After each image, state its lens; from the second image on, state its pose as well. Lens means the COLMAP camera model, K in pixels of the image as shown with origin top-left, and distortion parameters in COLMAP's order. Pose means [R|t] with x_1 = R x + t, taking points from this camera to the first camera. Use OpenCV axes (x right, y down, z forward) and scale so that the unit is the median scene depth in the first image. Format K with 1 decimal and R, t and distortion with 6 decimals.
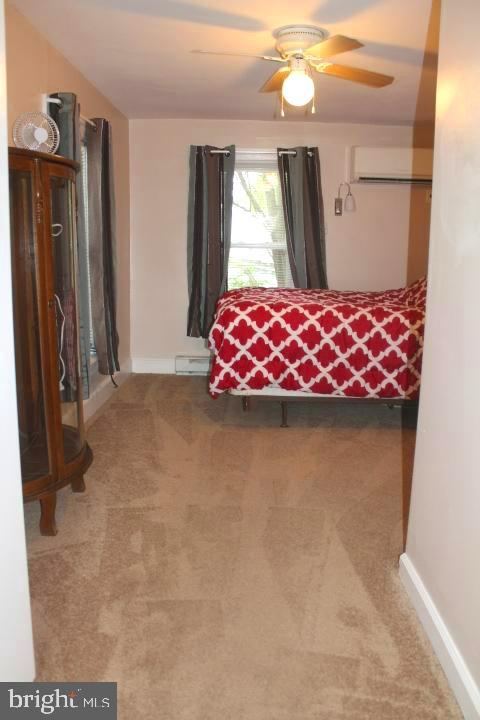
lens RADIAL K [[597.6, 0, 240.0], [0, 597.6, 360.0], [0, 0, 1]] dist [-0.170202, 0.160646]
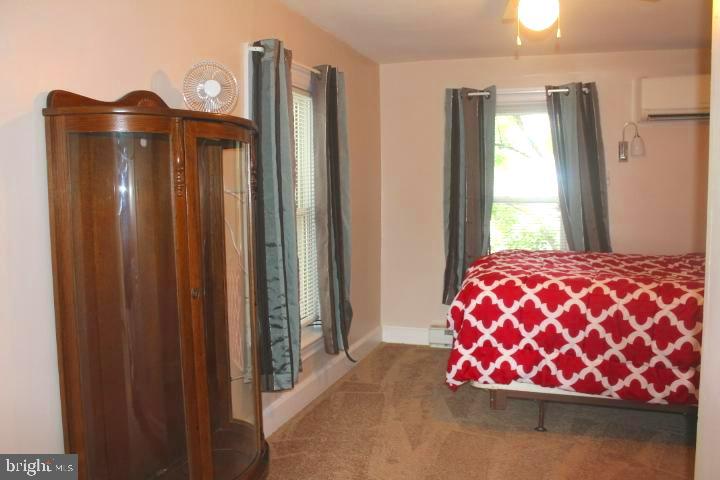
lens RADIAL K [[597.6, 0, 363.5], [0, 597.6, 241.7], [0, 0, 1]] dist [-0.170202, 0.160646]
pose [[0.953761, 0.002810, -0.300553, 0.085521], [-0.033528, 0.994710, -0.097096, -0.057552], [0.298690, 0.102683, 0.948810, 0.176713]]
